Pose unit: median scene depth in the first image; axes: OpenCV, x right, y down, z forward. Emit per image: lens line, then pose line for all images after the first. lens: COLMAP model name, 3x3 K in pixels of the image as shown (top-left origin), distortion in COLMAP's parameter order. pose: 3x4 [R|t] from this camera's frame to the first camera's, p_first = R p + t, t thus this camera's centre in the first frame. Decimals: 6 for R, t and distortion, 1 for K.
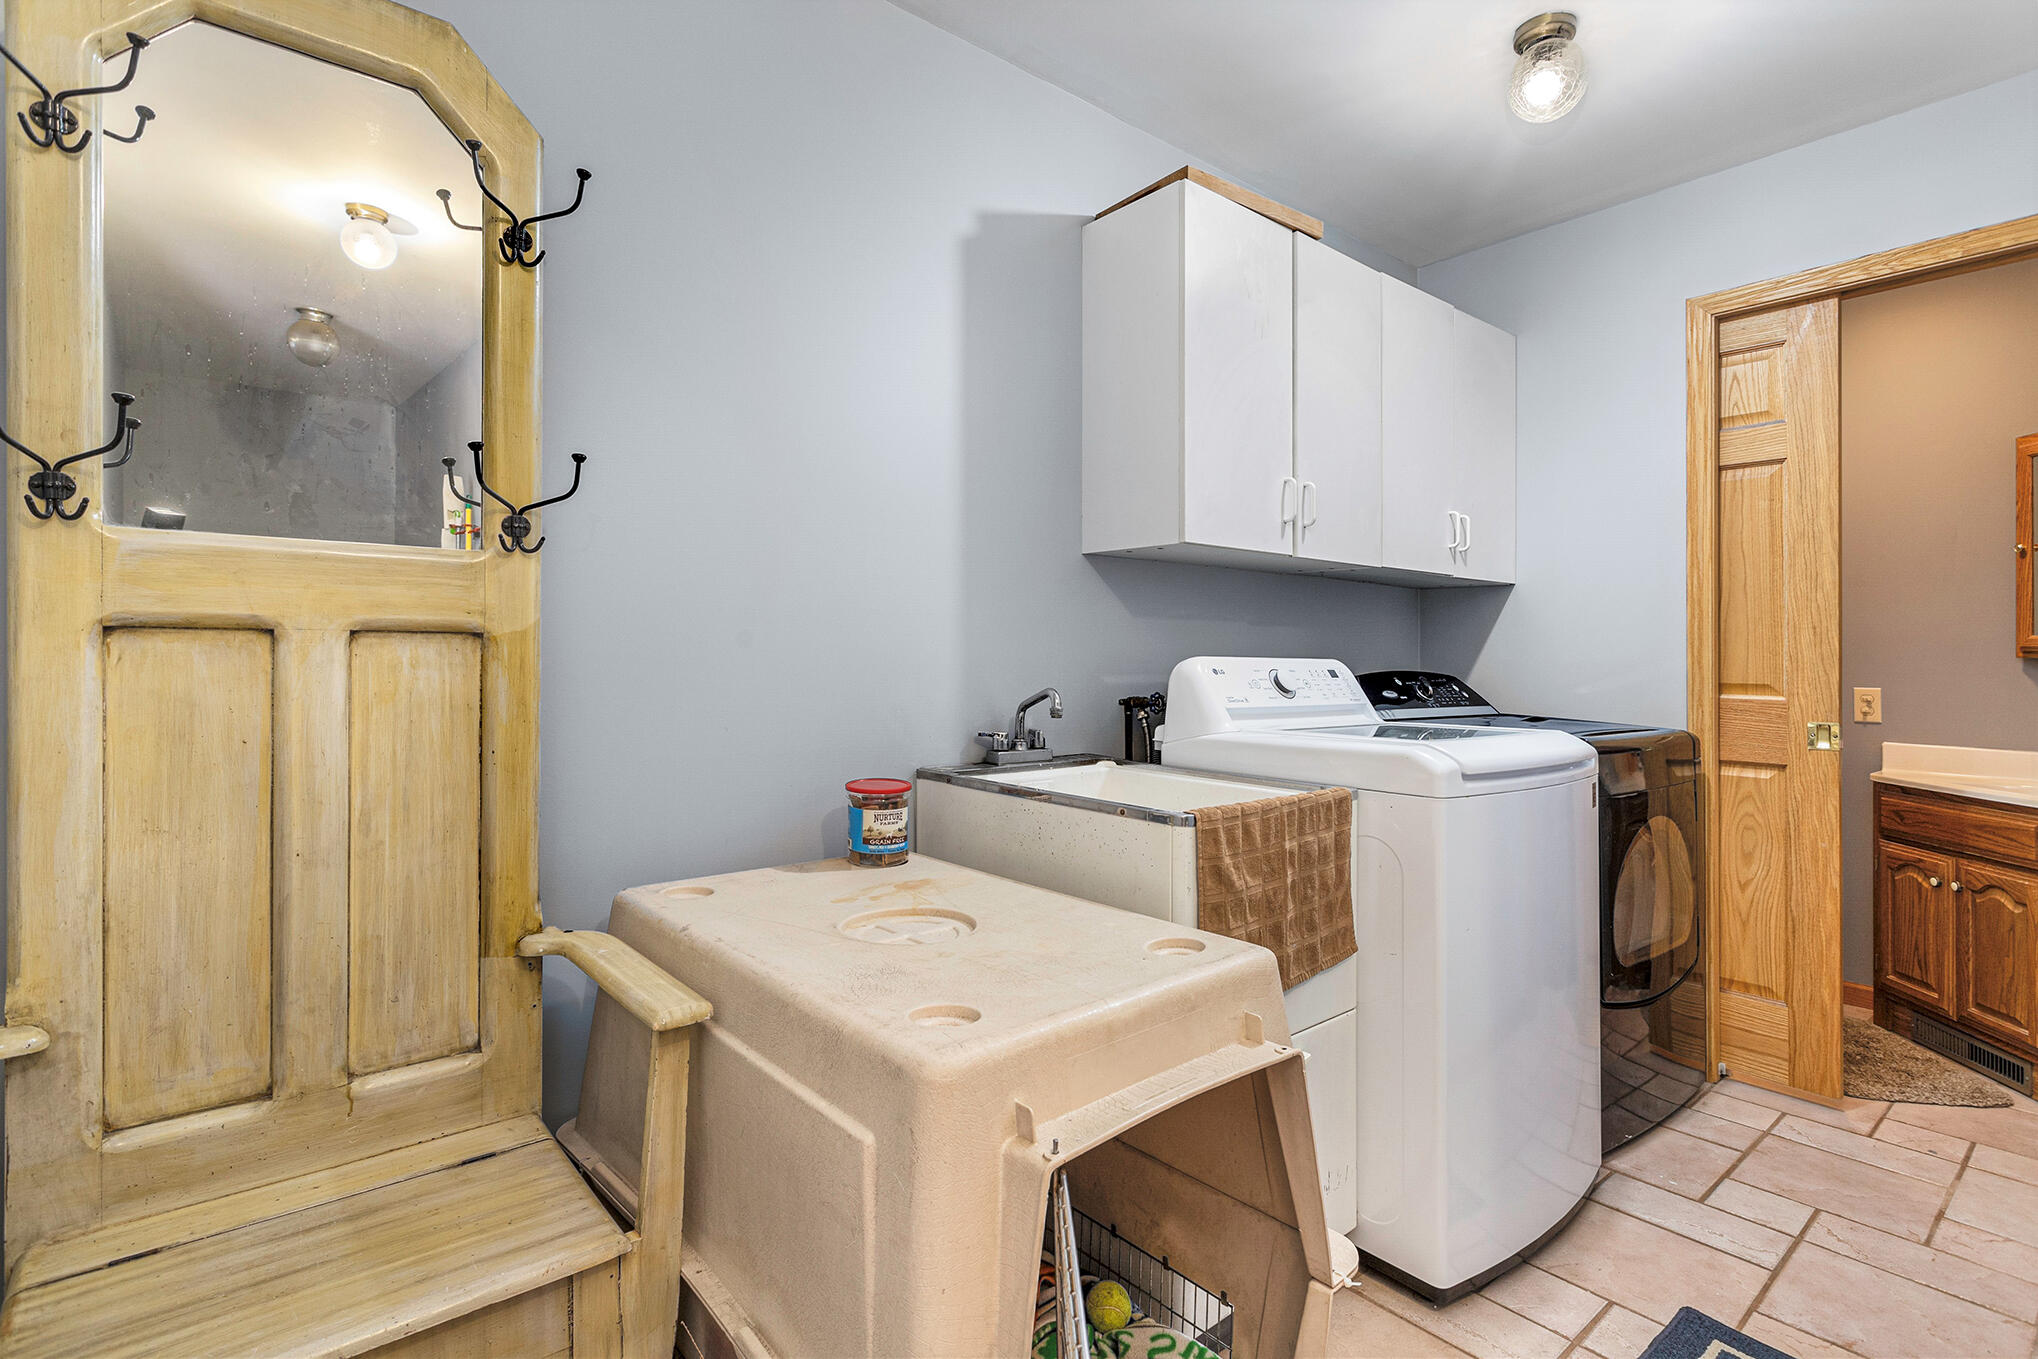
lens RADIAL K [[963.5, 0, 1016.7], [0, 963.5, 657.8], [0, 0, 1]] dist [0.001410, 0.000463]
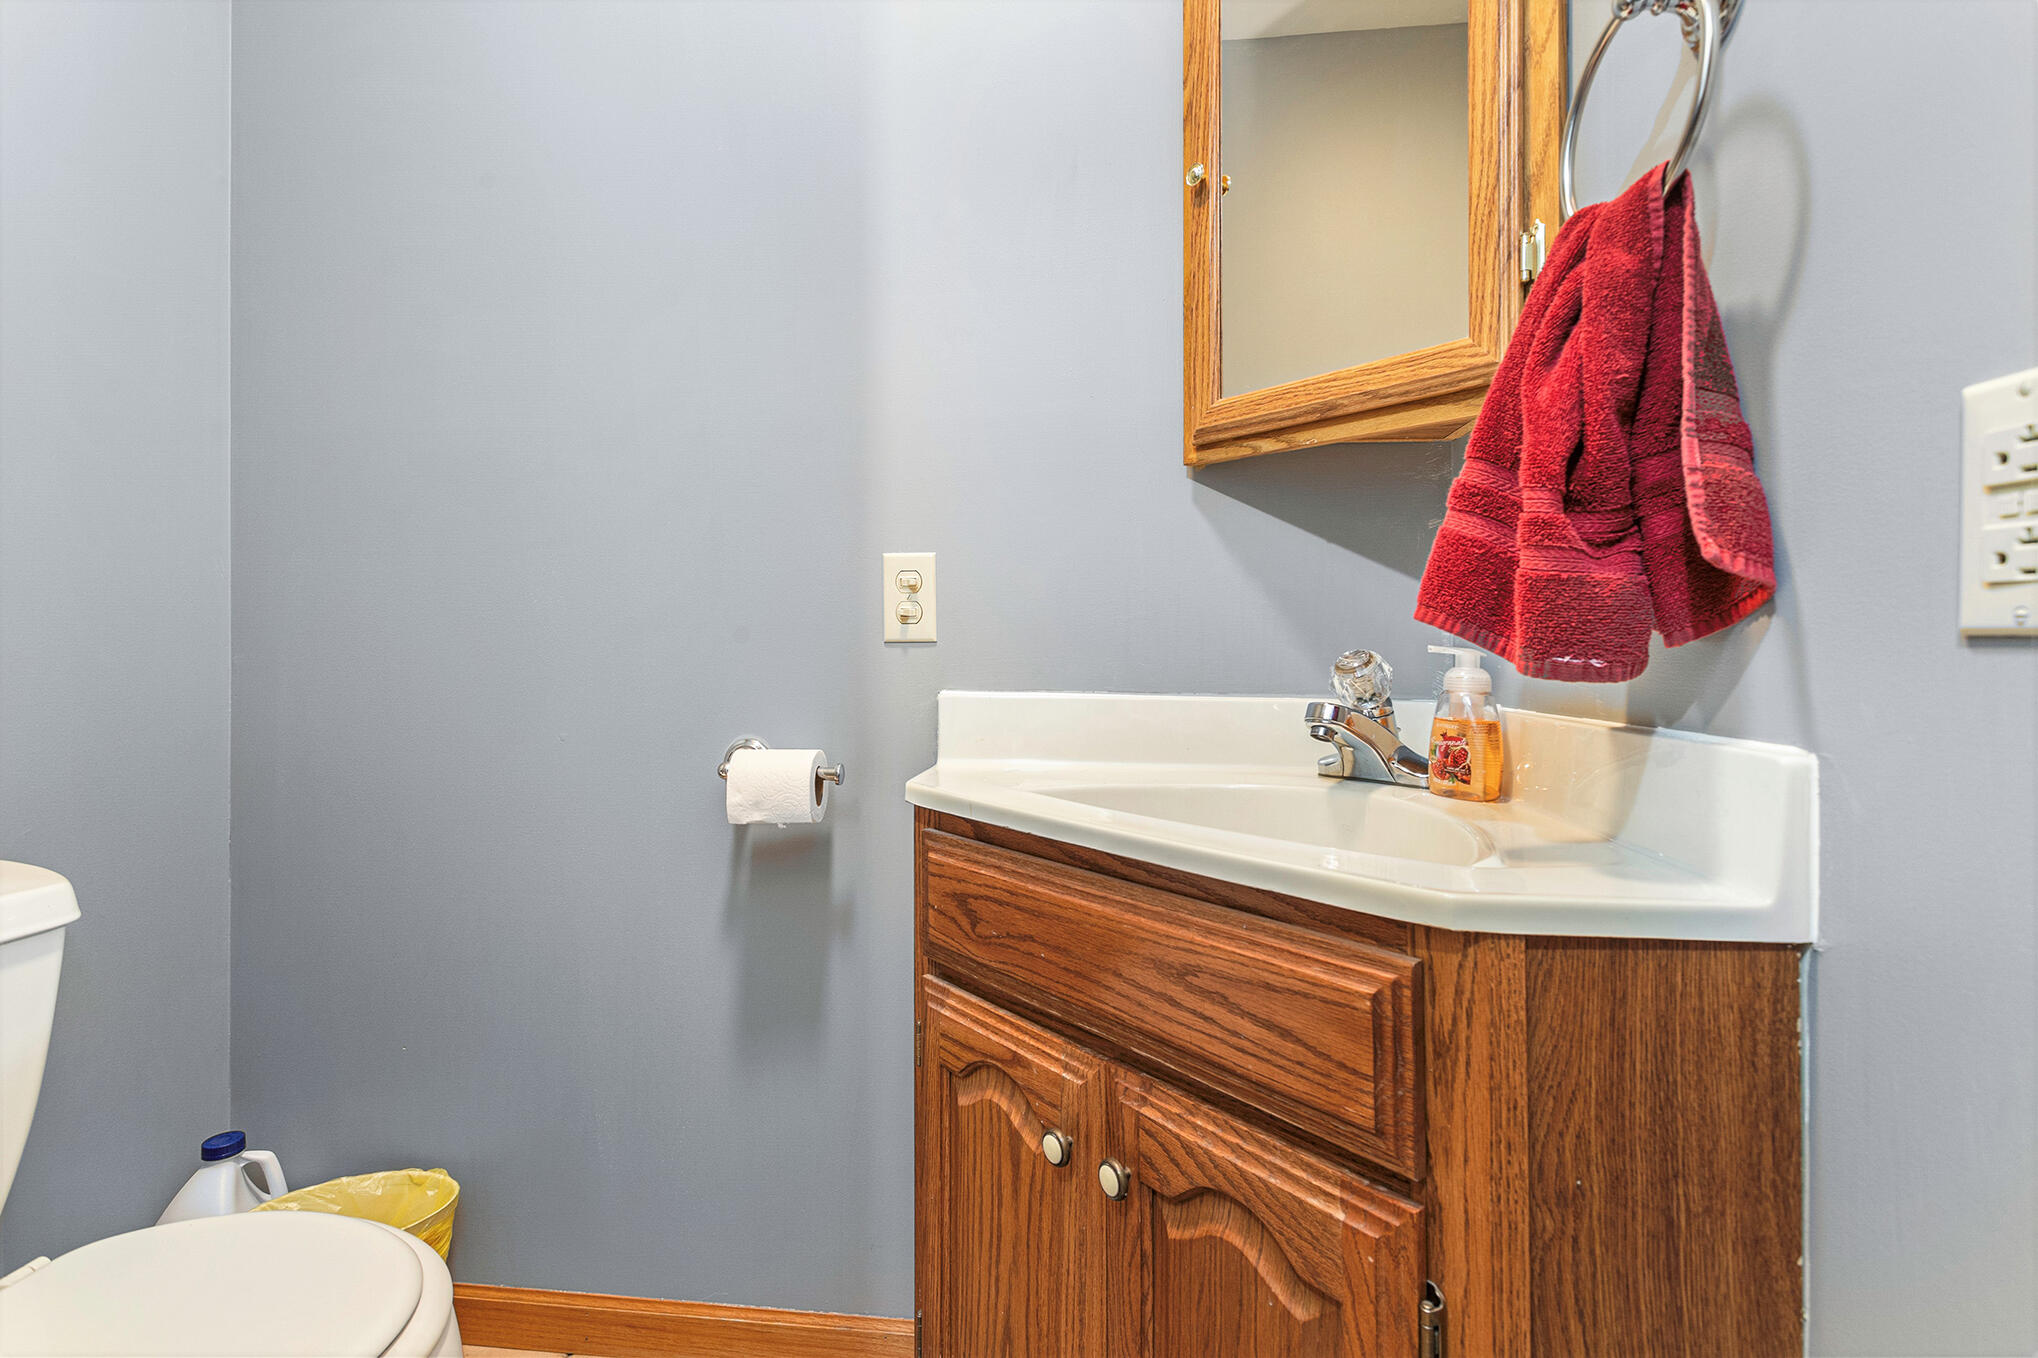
lens RADIAL K [[991.3, 0, 1013.9], [0, 991.3, 632.0], [0, 0, 1]] dist [0.000384, 0.000084]
pose [[0.712190, 0.004058, 0.701975, 0.700604], [0.000018, 0.999983, -0.005799, 0.072497], [-0.701987, 0.004143, 0.712178, 0.761742]]
